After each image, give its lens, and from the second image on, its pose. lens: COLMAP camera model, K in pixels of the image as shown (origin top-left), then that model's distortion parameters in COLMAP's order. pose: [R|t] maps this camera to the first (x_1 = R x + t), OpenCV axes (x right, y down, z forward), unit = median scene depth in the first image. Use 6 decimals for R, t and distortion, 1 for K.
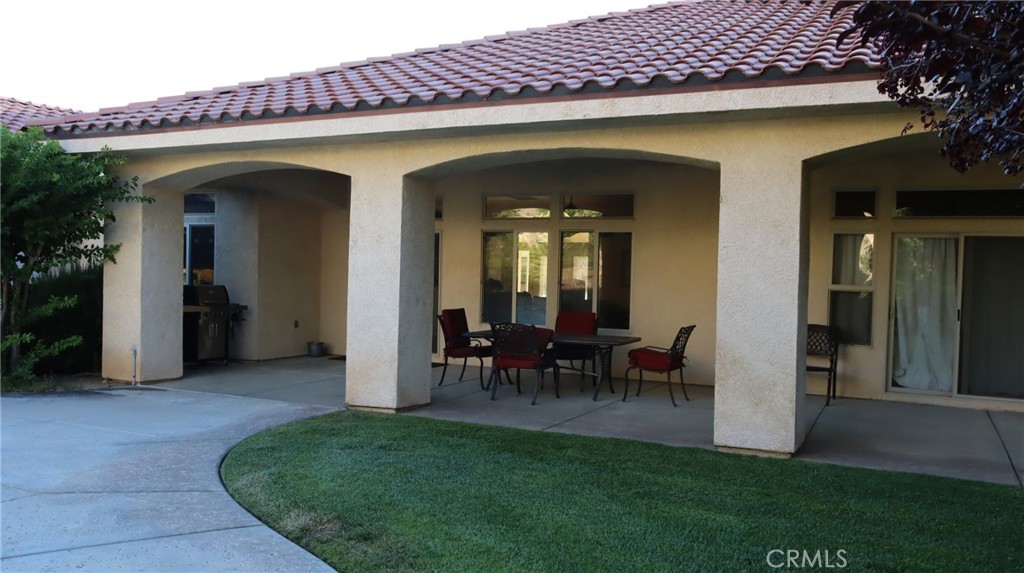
lens RADIAL K [[842.3, 0, 512.0], [0, 842.3, 286.5], [0, 0, 1]] dist [0.008933, 0.007324]
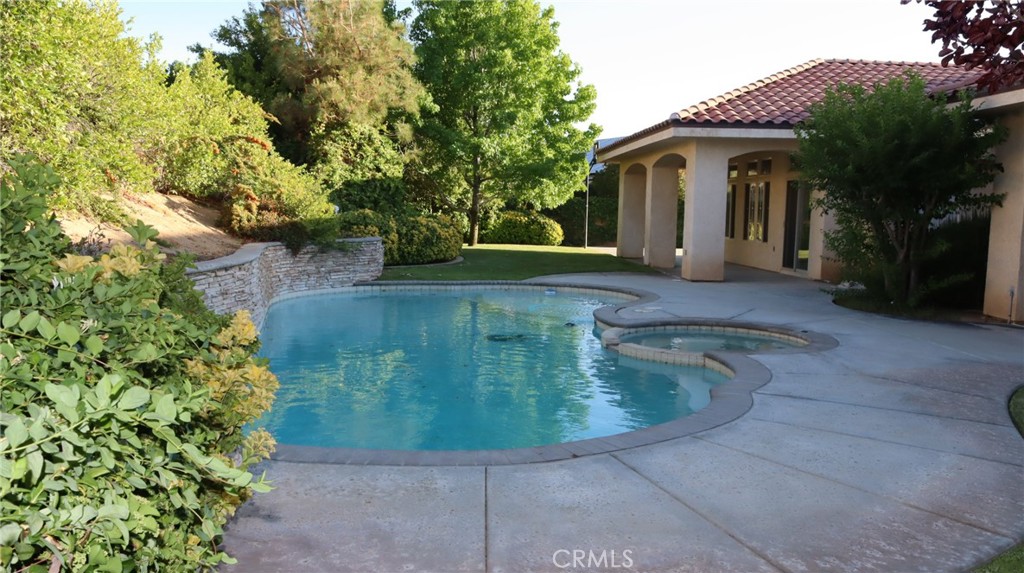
lens RADIAL K [[842.3, 0, 512.0], [0, 842.3, 286.5], [0, 0, 1]] dist [0.008933, 0.007324]
pose [[0.499886, 0.074461, -0.862885, 0.162616], [-0.025830, 0.997136, 0.071082, 0.009157], [0.865706, -0.013245, 0.500377, -0.090134]]
